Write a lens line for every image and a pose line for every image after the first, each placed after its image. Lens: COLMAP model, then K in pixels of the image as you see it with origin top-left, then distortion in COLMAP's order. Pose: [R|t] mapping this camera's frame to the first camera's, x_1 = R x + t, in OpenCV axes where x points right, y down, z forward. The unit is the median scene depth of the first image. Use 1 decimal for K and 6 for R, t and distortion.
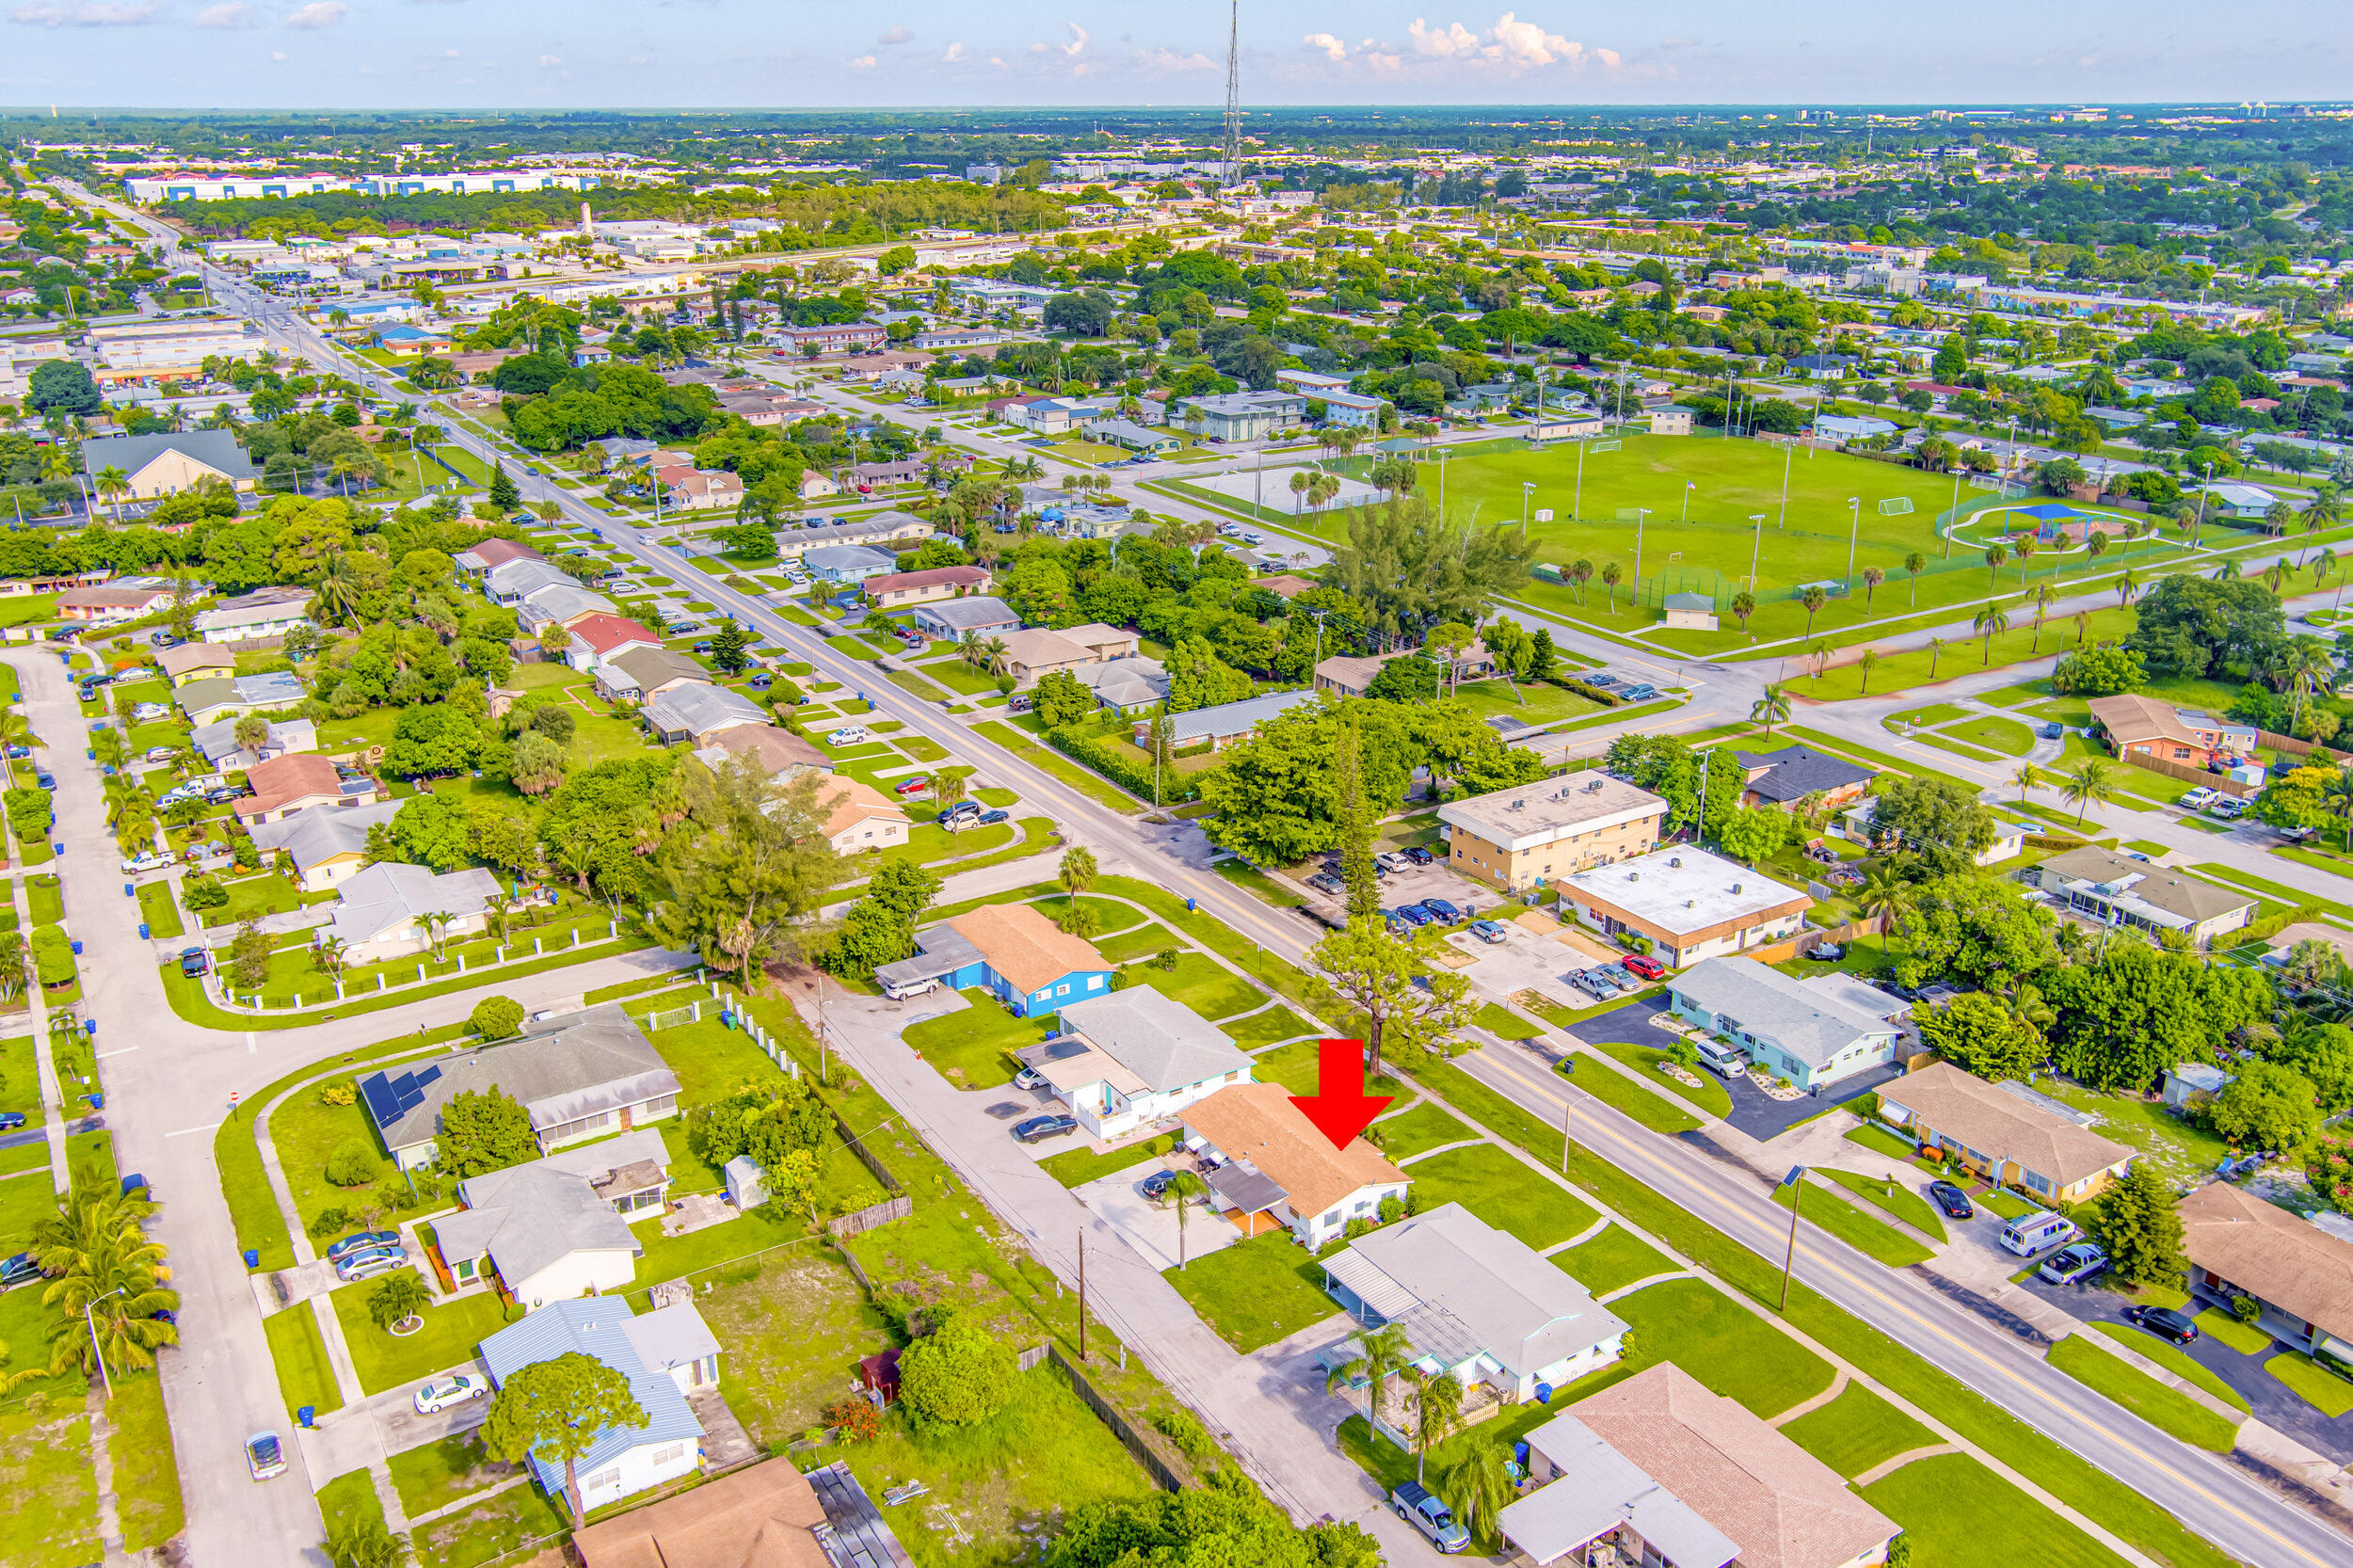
lens RADIAL K [[1894.6, 0, 1176.5], [0, 1894.6, 784.0], [0, 0, 1]] dist [-0.003072, 0.031453]
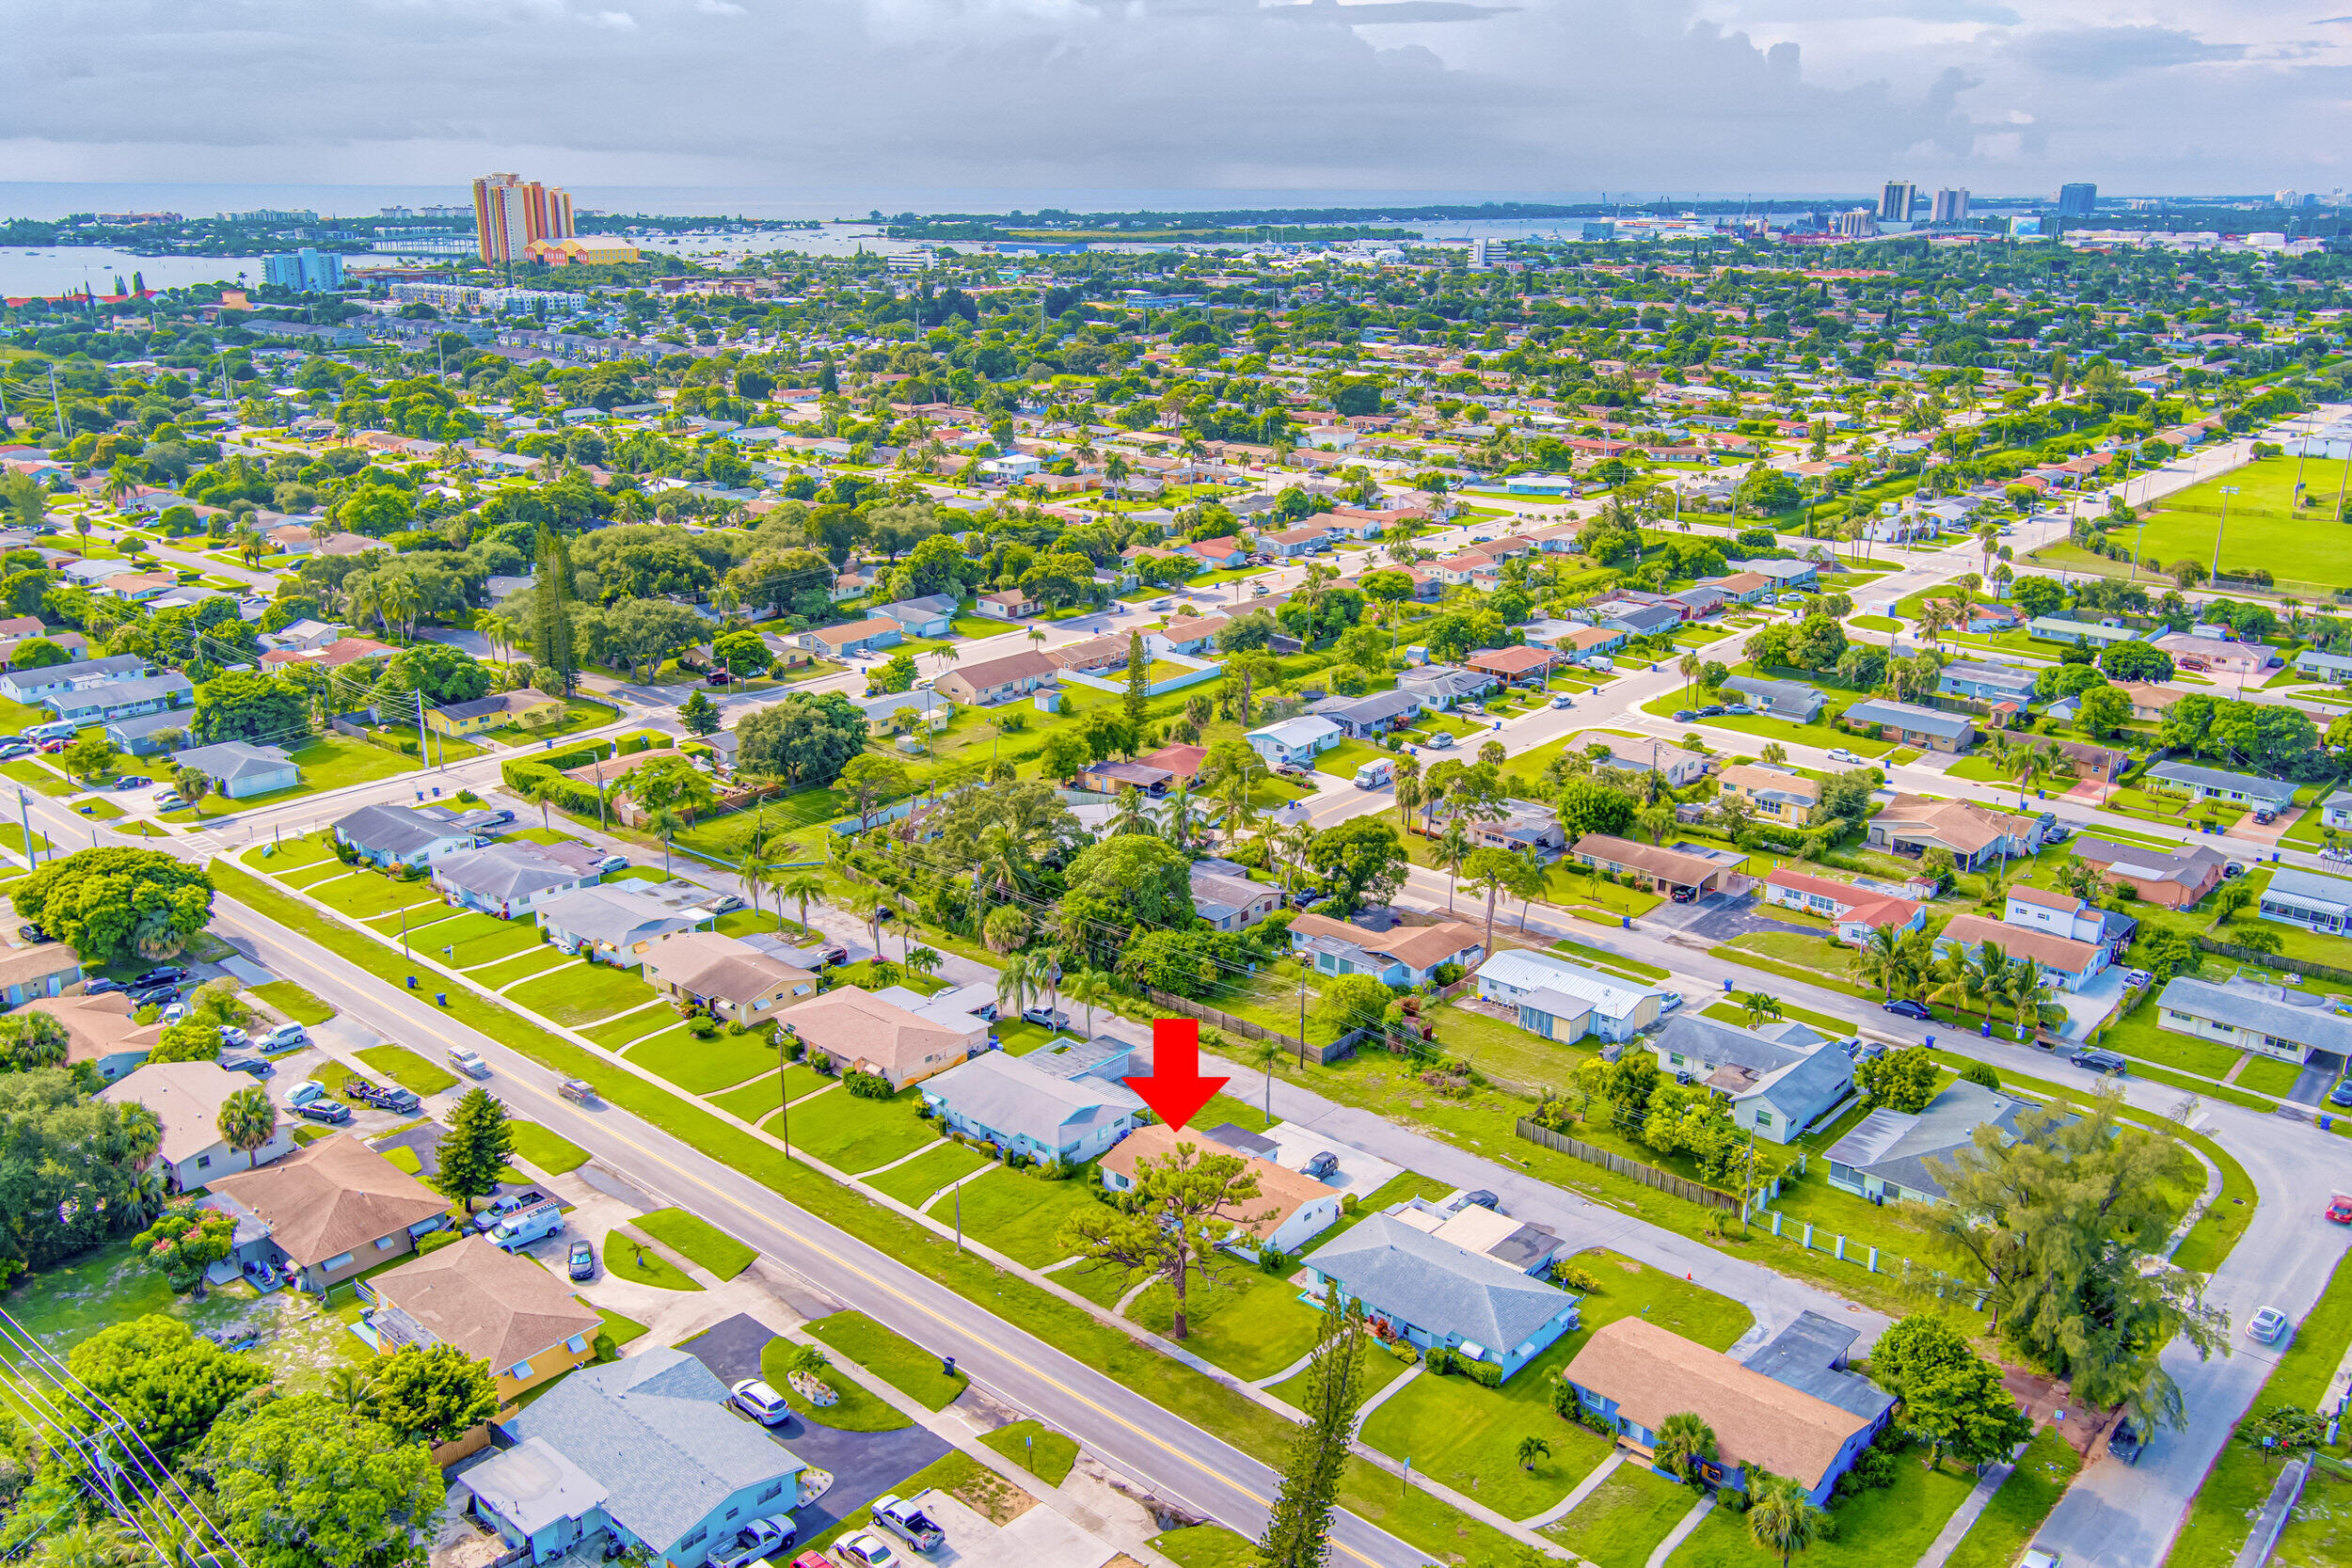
lens RADIAL K [[1917.6, 0, 1176.0], [0, 1917.6, 784.0], [0, 0, 1]] dist [0.006997, 0.007545]
pose [[-0.959568, 0.082319, -0.269170, 0.223174], [-0.100156, 0.793838, 0.599825, -0.391061], [0.263054, 0.602532, -0.753497, 1.057593]]
